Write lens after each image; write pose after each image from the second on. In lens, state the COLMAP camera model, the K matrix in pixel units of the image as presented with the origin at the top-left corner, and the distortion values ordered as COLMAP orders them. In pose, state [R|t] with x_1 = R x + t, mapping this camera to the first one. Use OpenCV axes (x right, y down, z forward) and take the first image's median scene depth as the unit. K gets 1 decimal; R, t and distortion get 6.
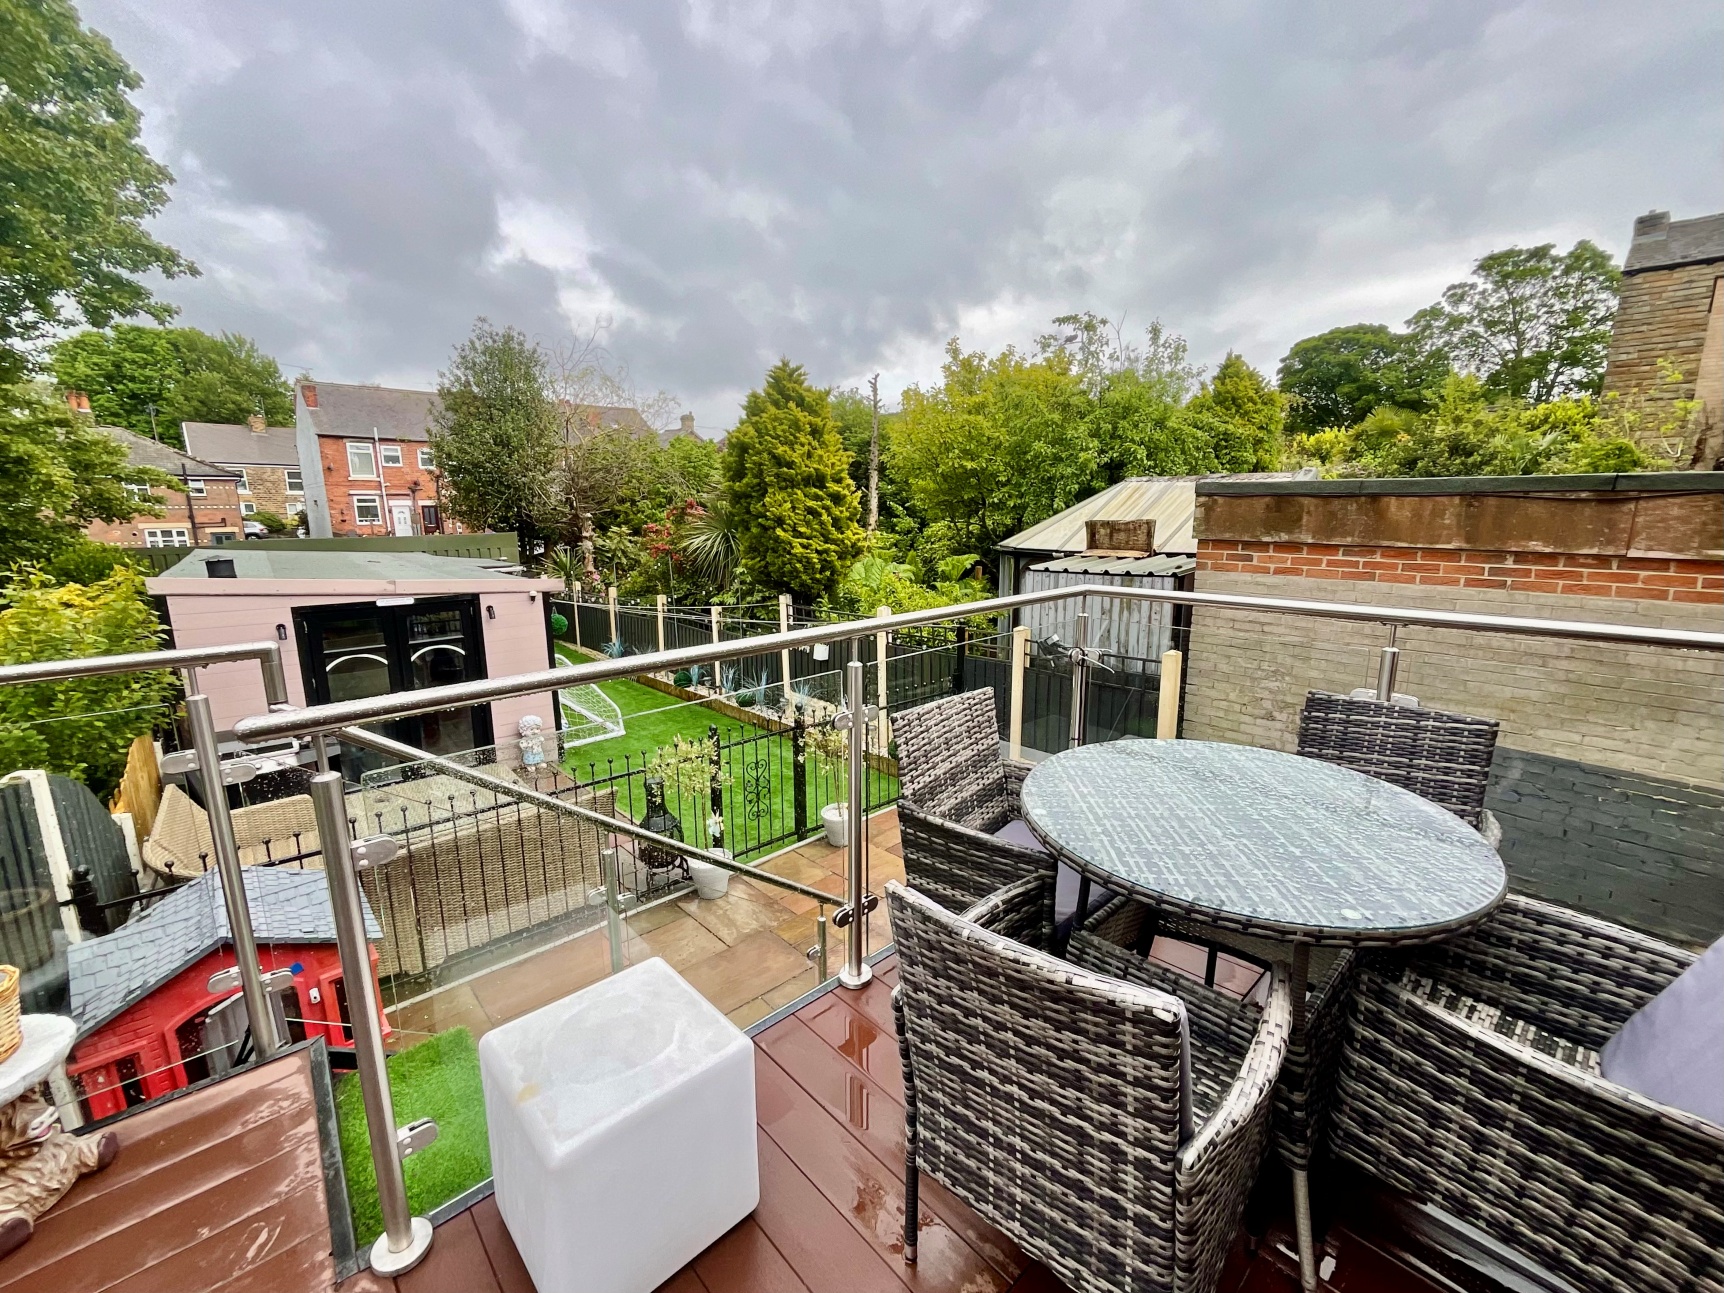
lens RADIAL K [[702.3, 0, 872.4], [0, 702.3, 644.7], [0, 0, 1]] dist [-0.018310, 0.000019]
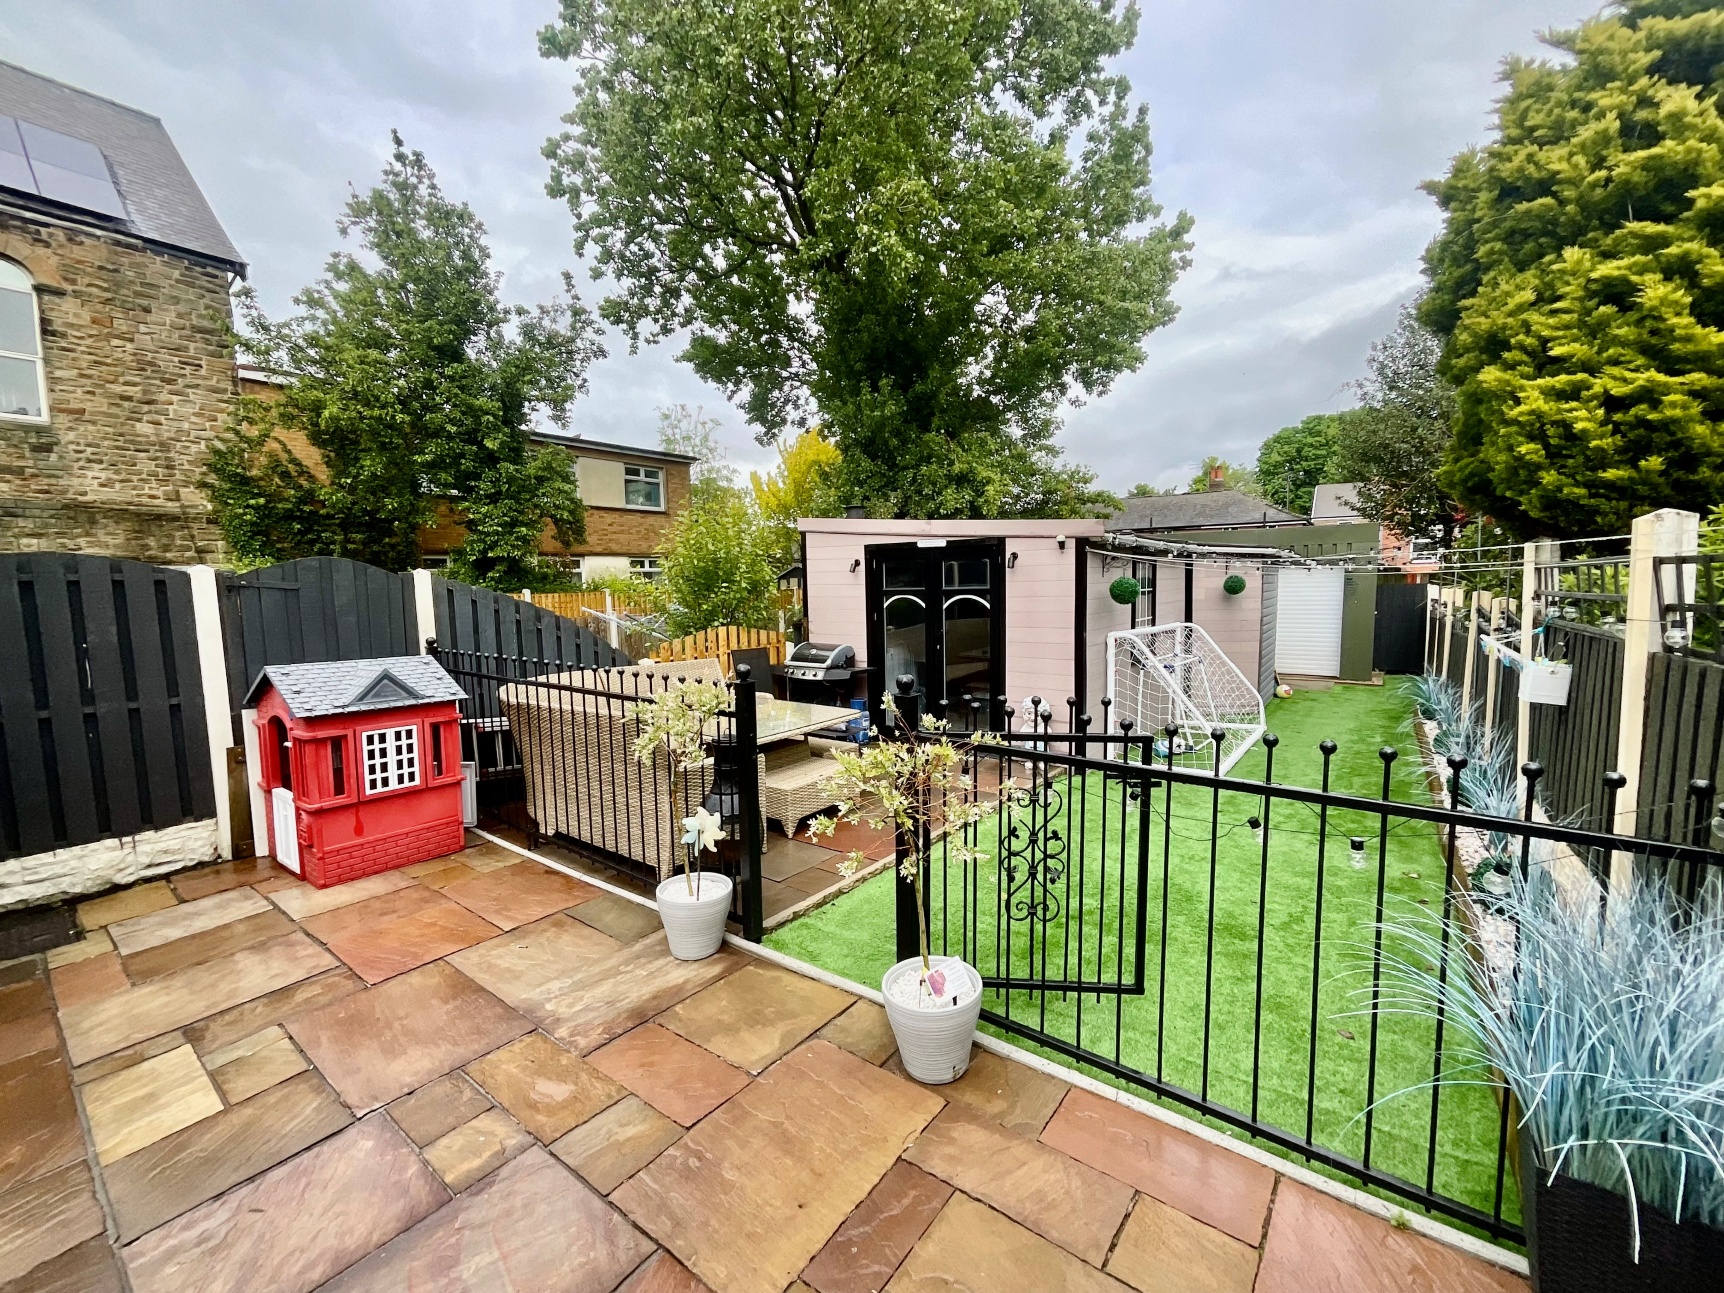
lens RADIAL K [[702.3, 0, 872.4], [0, 702.3, 644.7], [0, 0, 1]] dist [-0.018310, 0.000019]
pose [[0.164829, 0.081097, -0.982983, 0.218901], [-0.174287, 0.983326, 0.051900, 0.033543], [0.970801, 0.162766, 0.176215, 0.652272]]
